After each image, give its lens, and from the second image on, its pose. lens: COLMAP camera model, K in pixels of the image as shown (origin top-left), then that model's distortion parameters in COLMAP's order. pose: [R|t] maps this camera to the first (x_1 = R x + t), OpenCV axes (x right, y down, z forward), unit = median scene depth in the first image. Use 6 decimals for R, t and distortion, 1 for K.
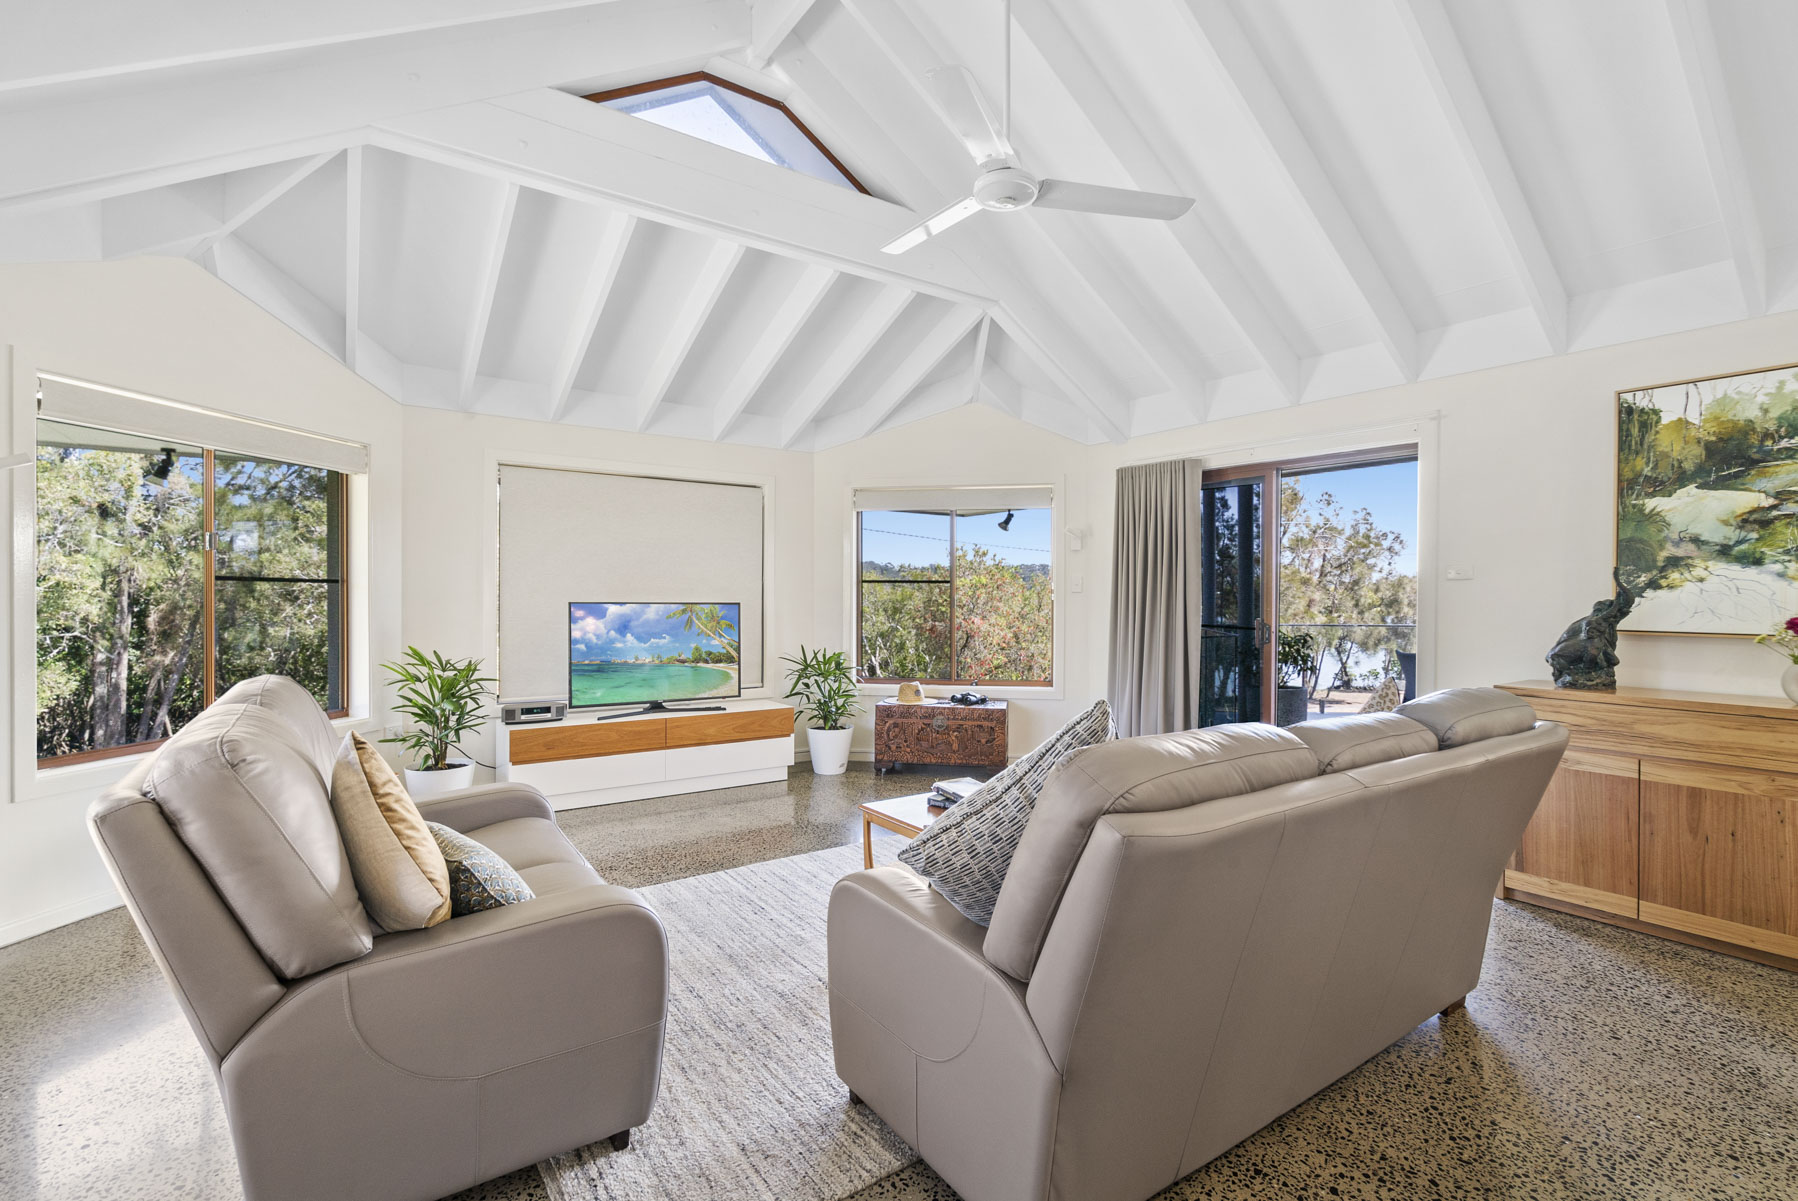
lens RADIAL K [[815.1, 0, 907.7], [0, 815.1, 607.5], [0, 0, 1]] dist [0.000182, 0.000800]
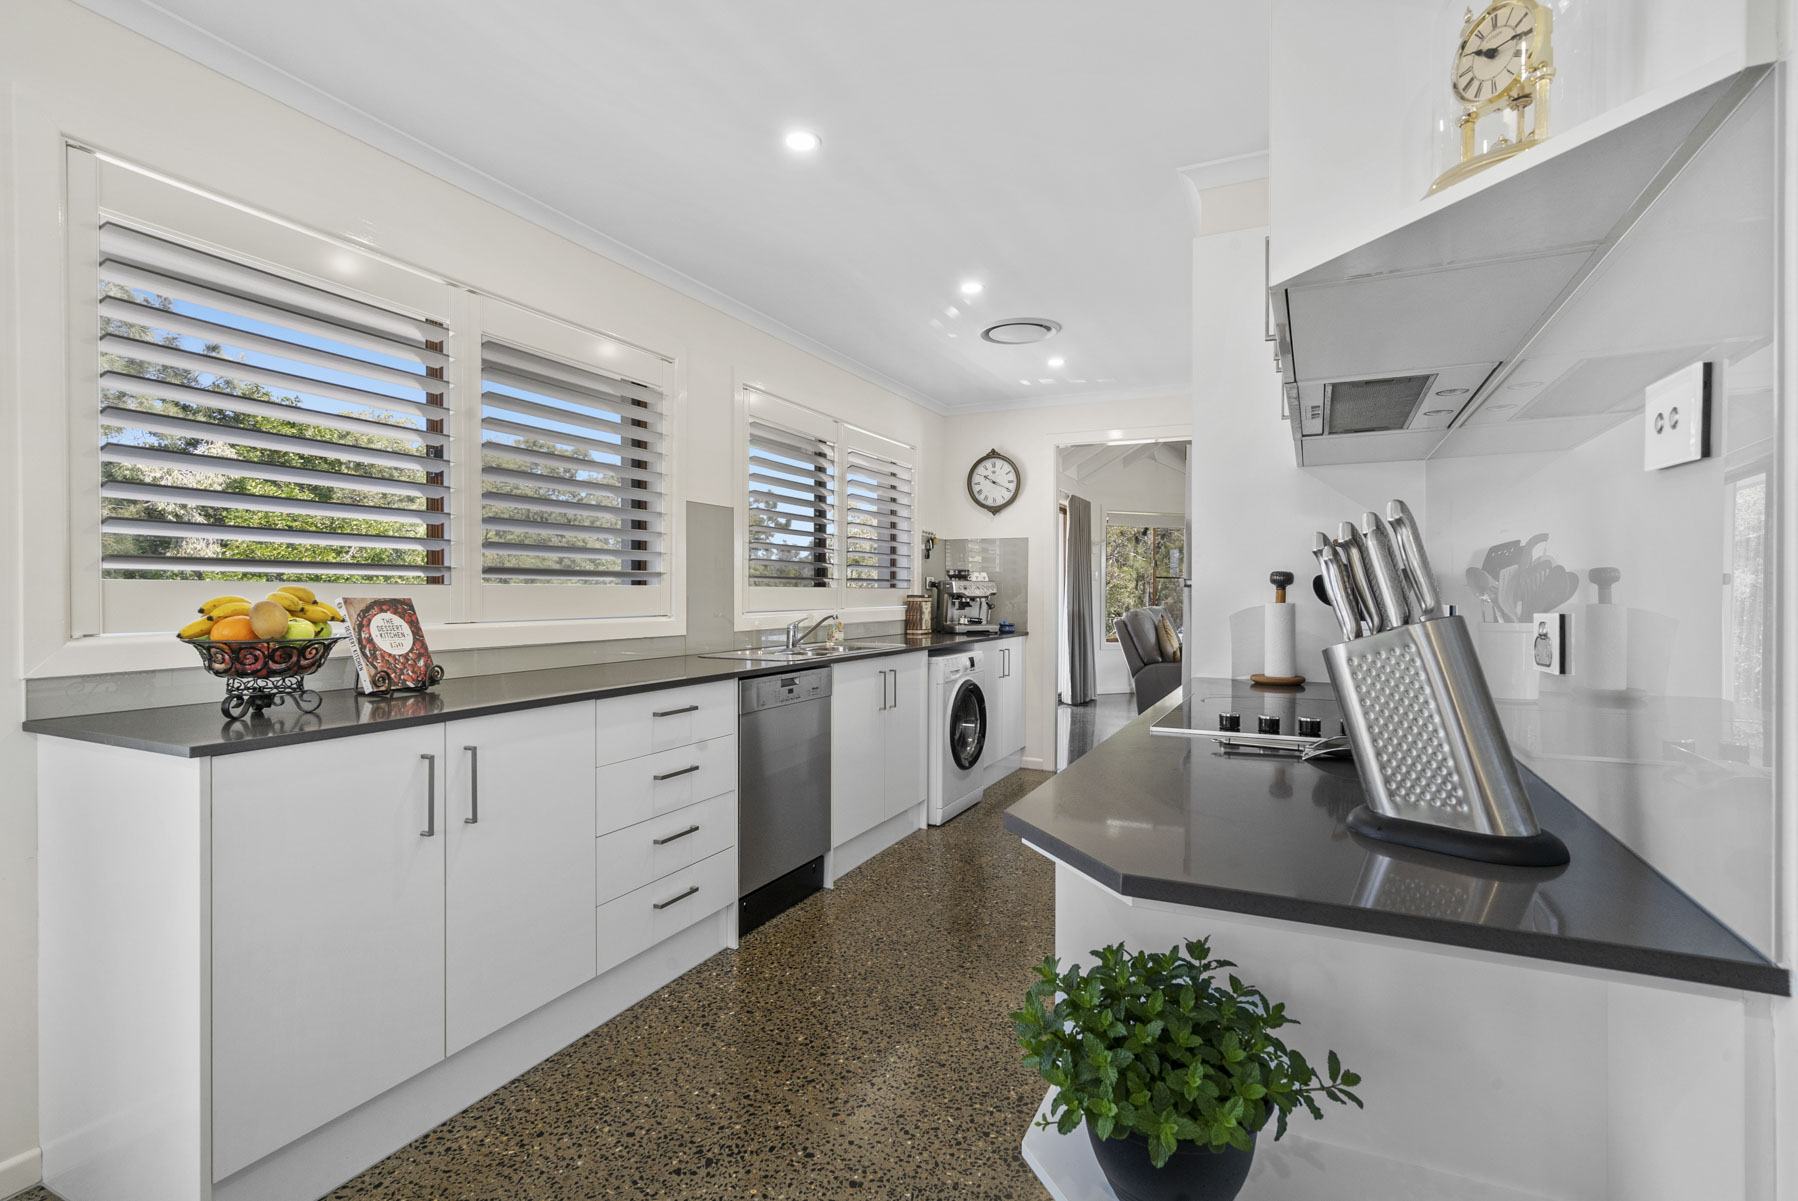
lens RADIAL K [[875.1, 0, 897.3], [0, 875.1, 600.2], [0, 0, 1]] dist [-0.000128, -0.000001]
pose [[0.495880, -0.001699, -0.868389, 0.232542], [-0.007185, 0.999956, -0.006060, 0.013215], [0.868361, 0.009244, 0.495846, -0.217271]]
